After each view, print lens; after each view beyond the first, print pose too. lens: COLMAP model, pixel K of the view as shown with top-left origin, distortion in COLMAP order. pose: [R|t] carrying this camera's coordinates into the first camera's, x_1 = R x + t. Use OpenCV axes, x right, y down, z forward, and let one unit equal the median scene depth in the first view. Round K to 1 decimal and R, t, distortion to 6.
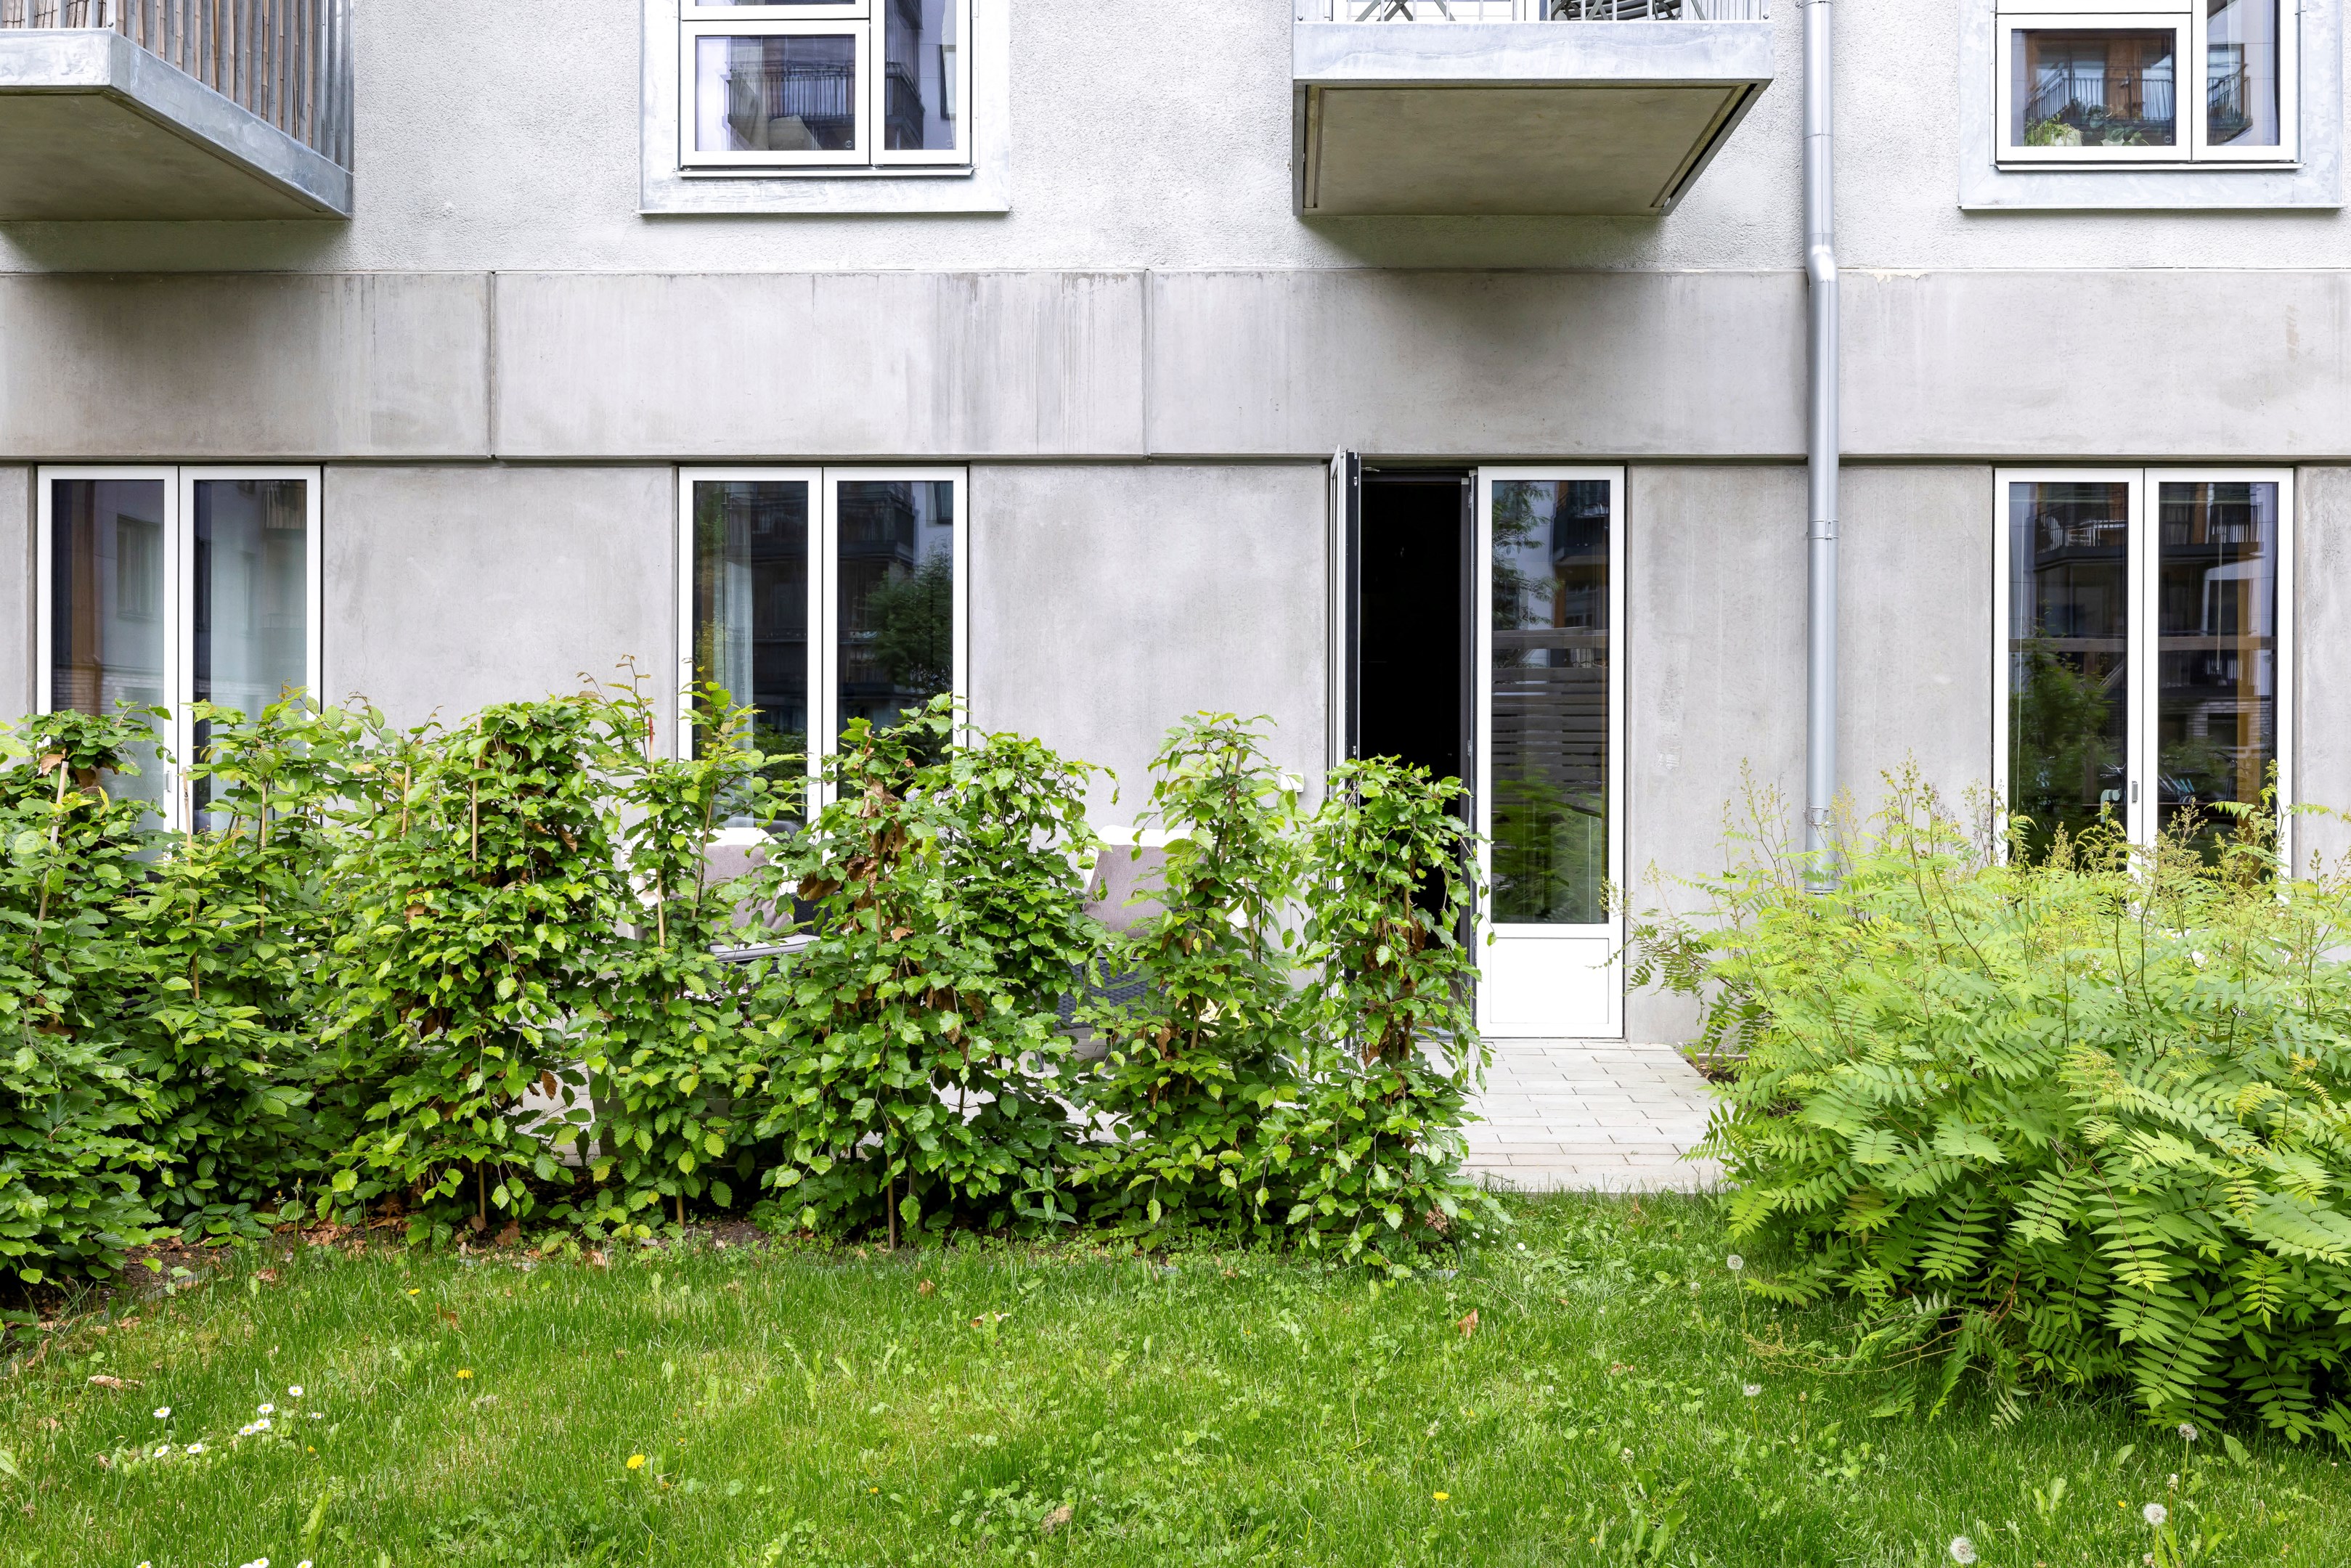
lens RADIAL K [[1801.2, 0, 1223.2], [0, 1801.2, 754.7], [0, 0, 1]] dist [-0.001794, 0.002482]
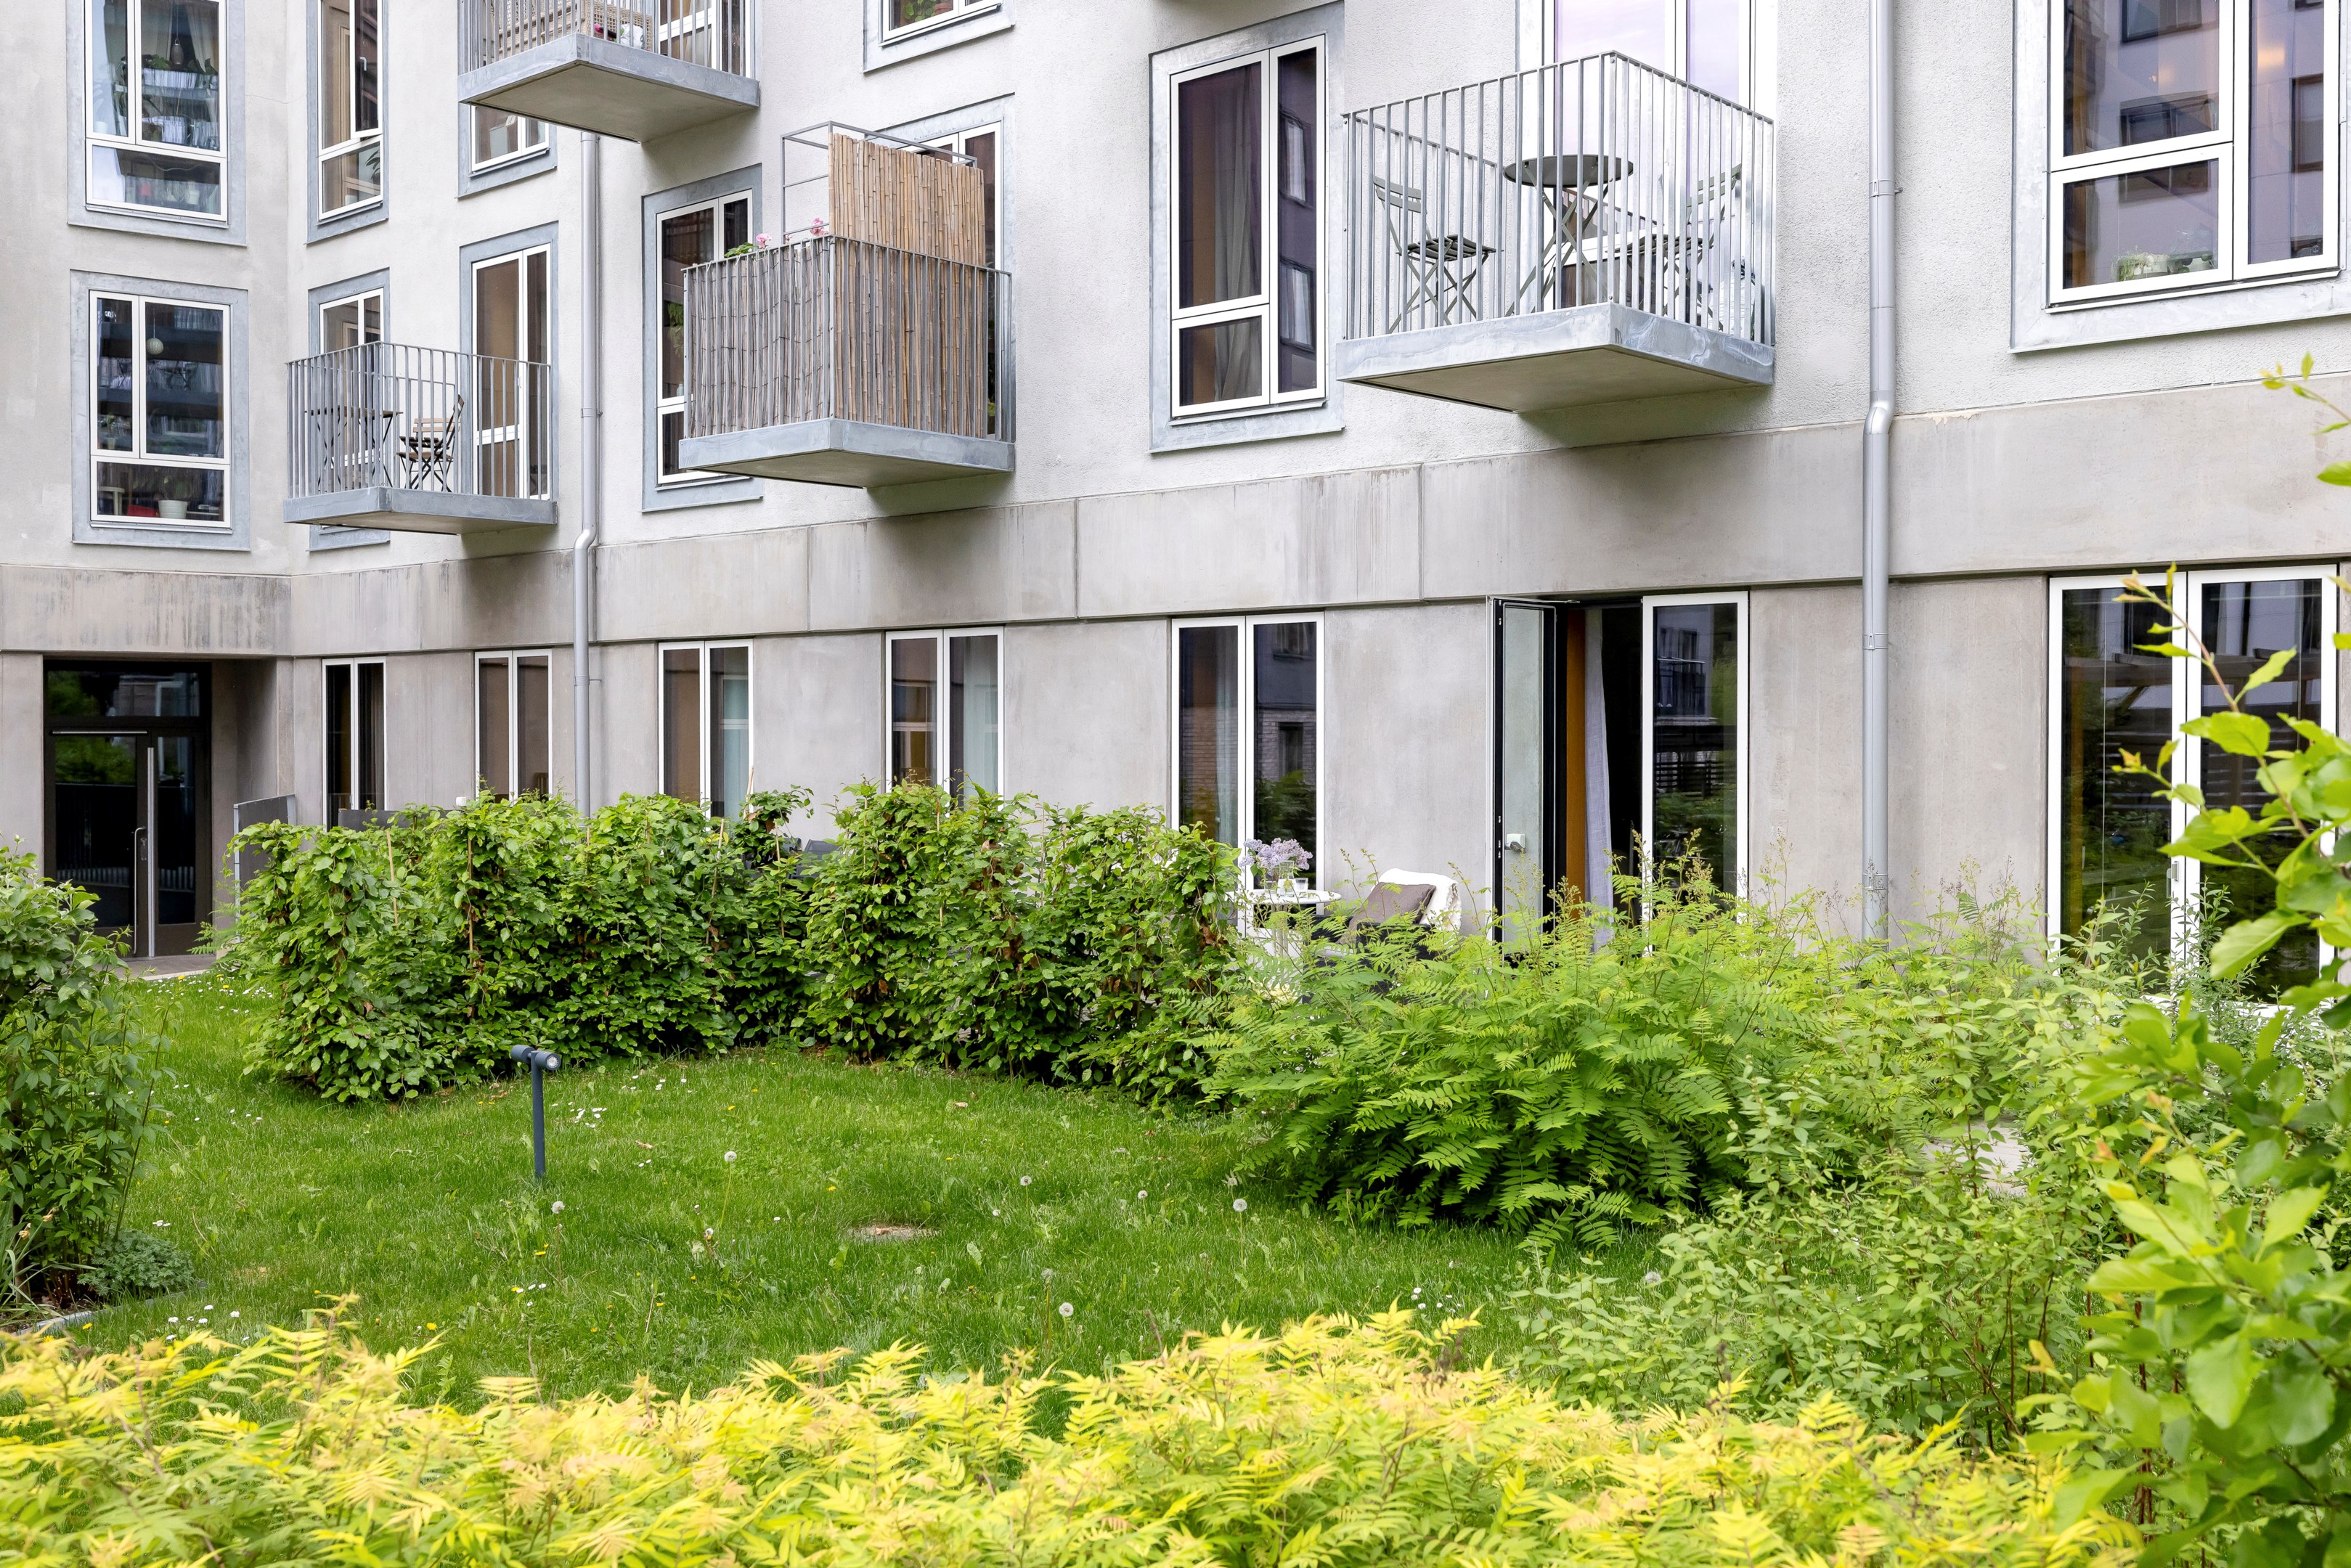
lens RADIAL K [[2255.2, 0, 1160.8], [0, 2255.2, 799.0], [0, 0, 1]] dist [-0.001148, 0.000000]
pose [[0.754025, 0.014327, -0.656690, 0.934281], [-0.005190, 0.999861, 0.015855, -0.040807], [0.656825, -0.008546, 0.753994, -0.422916]]
